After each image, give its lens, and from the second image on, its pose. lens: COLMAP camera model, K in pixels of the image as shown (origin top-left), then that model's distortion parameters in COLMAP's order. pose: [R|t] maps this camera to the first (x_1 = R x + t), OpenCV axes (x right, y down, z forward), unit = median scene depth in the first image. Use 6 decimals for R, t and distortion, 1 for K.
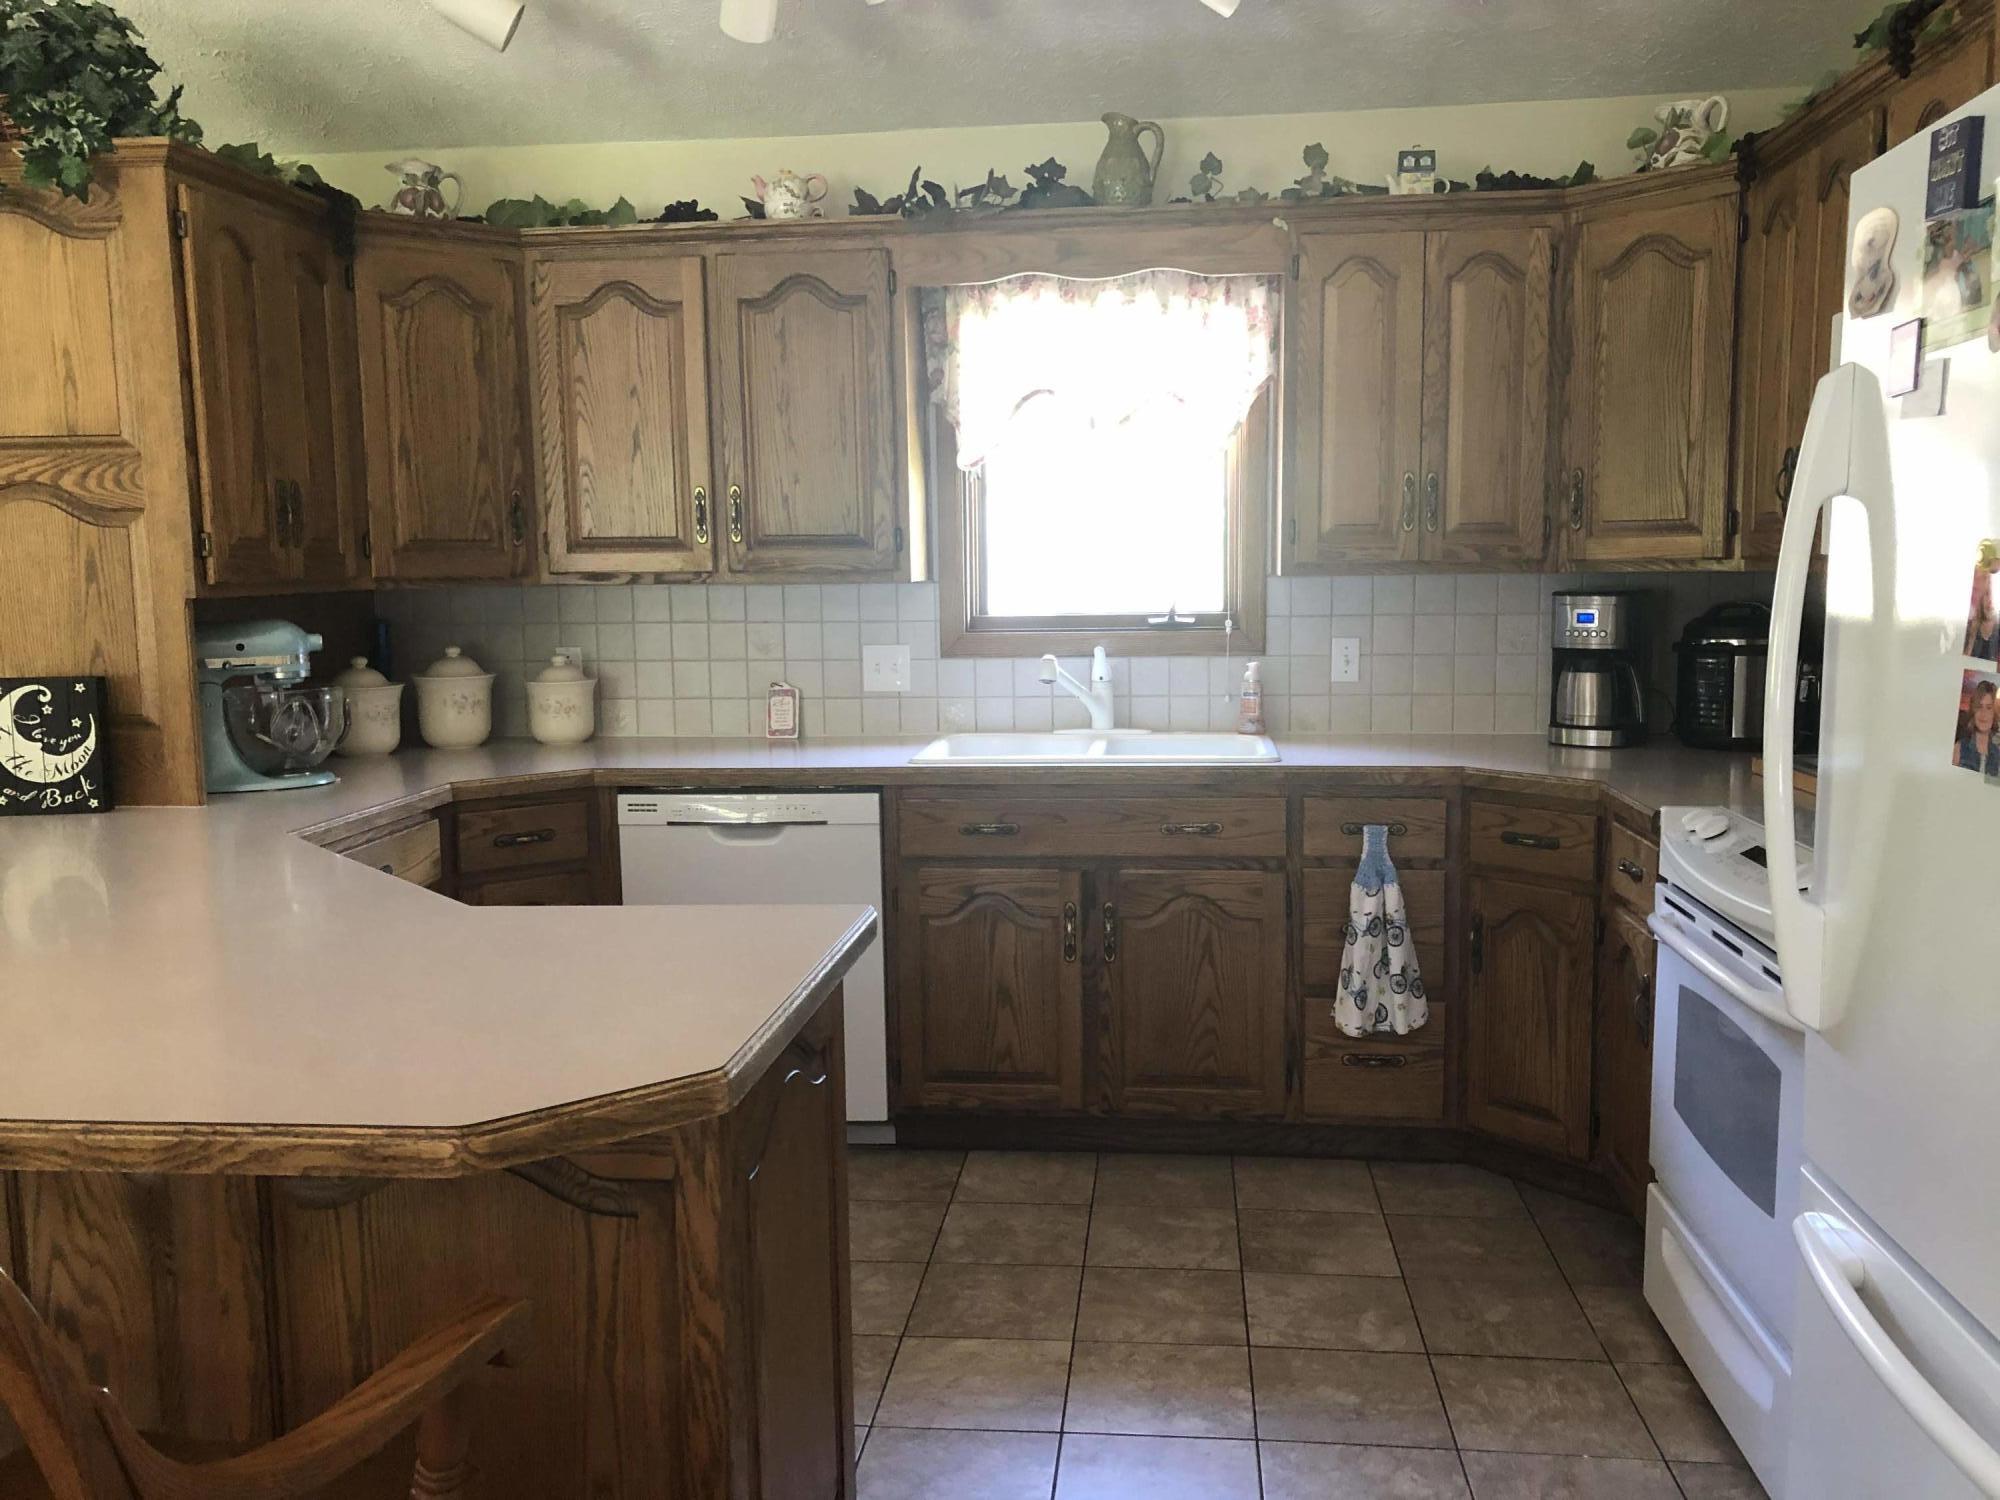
lens RADIAL K [[1625.0, 0, 1000.0], [0, 1625.0, 750.0], [0, 0, 1]] dist [0.000345, 0.001225]
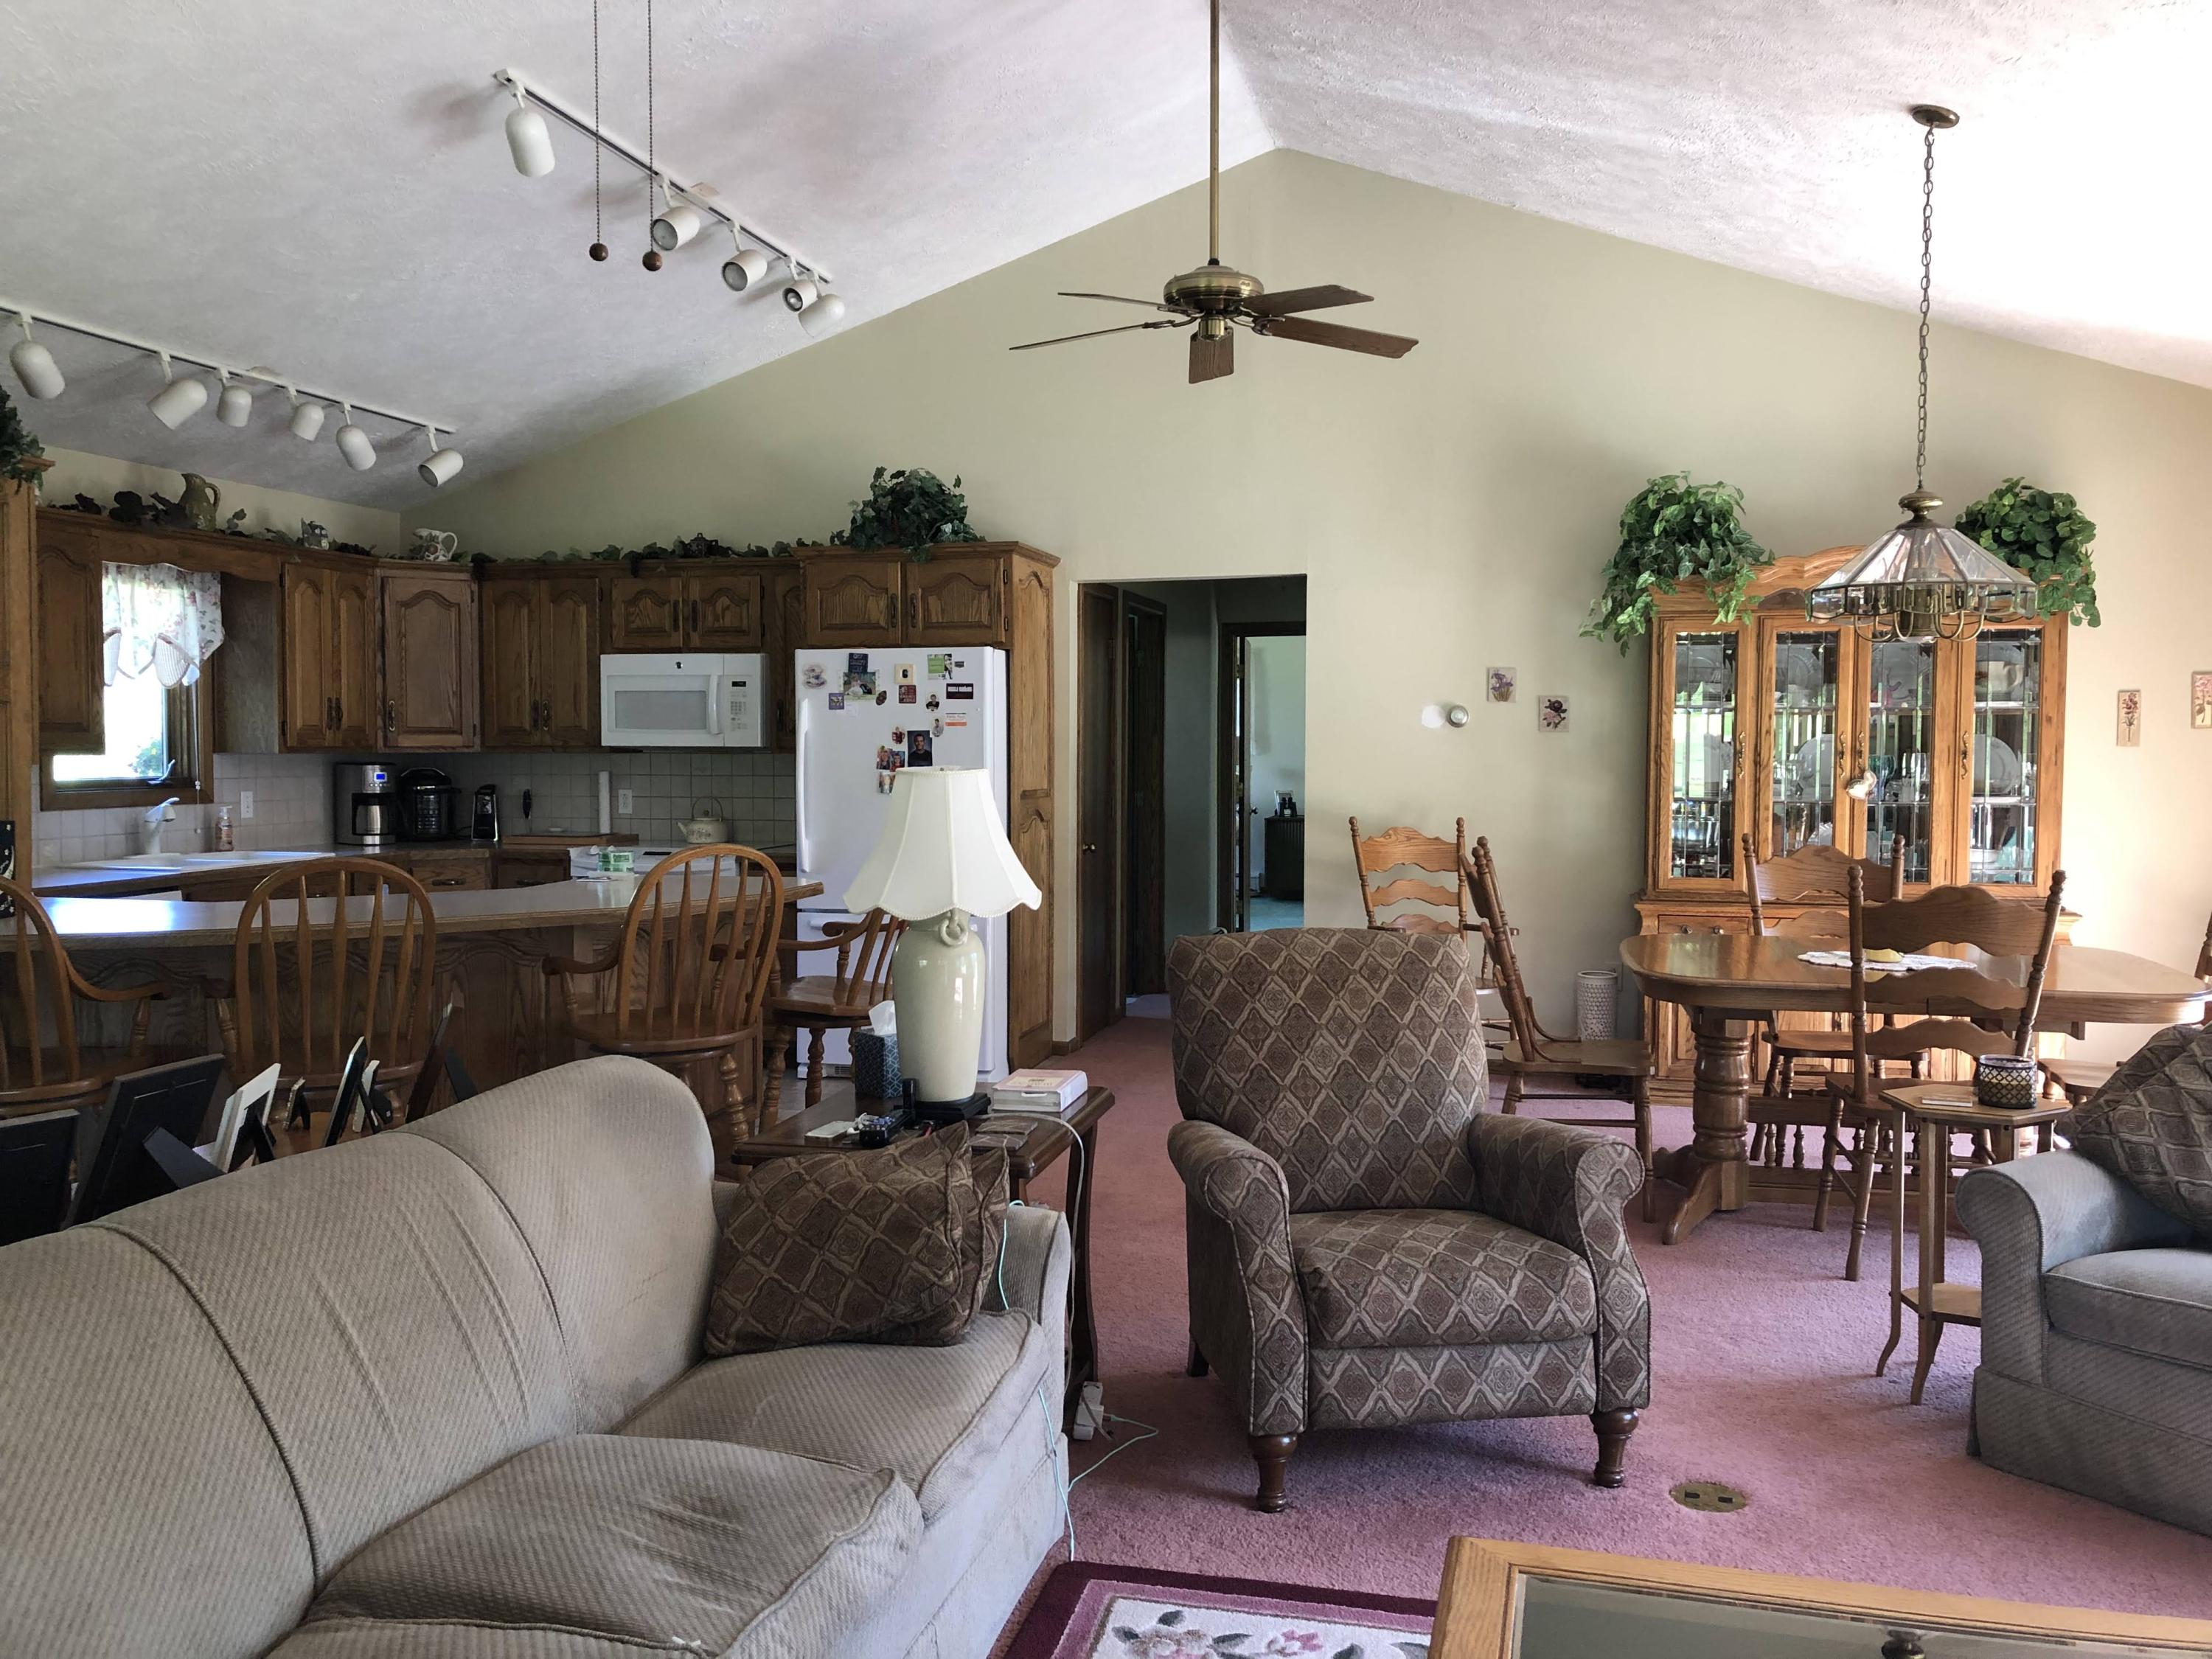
lens RADIAL K [[1823.4, 0, 1098.2], [0, 1823.4, 818.3], [0, 0, 1]] dist [0.034156, -0.020495]
pose [[0.137416, -0.033256, 0.989955, -1.982762], [0.110106, 0.993755, 0.018099, 0.024551], [-0.984375, 0.106512, 0.140220, -0.147127]]
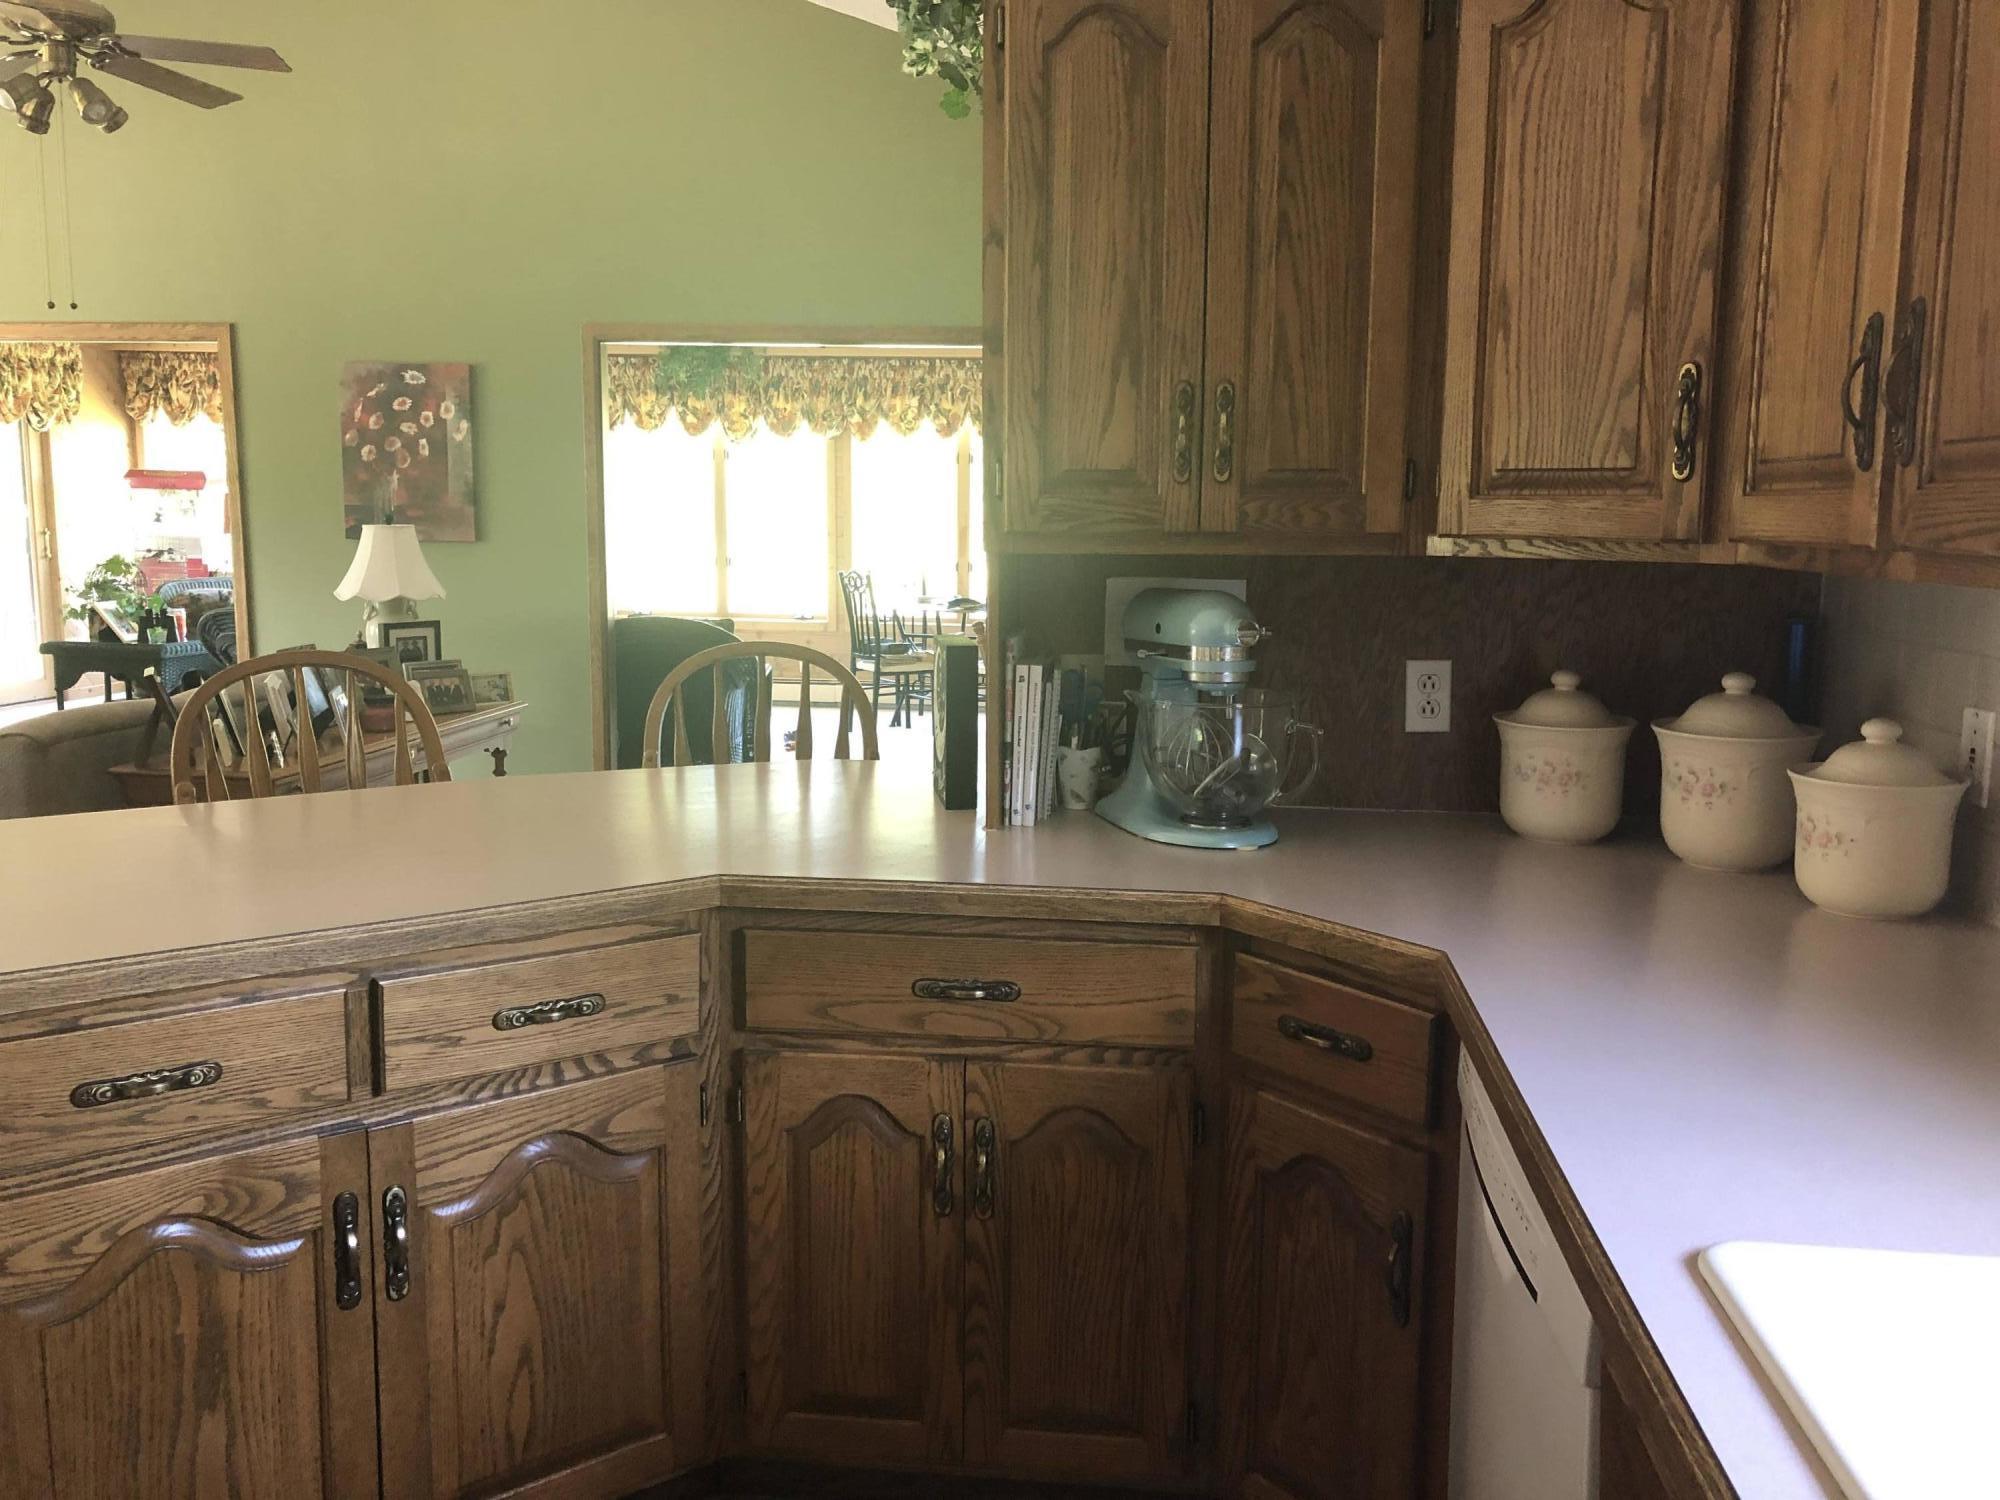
lens RADIAL K [[1648.6, 0, 993.0], [0, 1648.6, 739.9], [0, 0, 1]] dist [0.034156, -0.020495]
pose [[-0.018709, 0.153034, -0.988044, 0.279882], [-0.126530, 0.979909, 0.154170, -0.135125], [0.991786, 0.127902, 0.001031, 1.082298]]
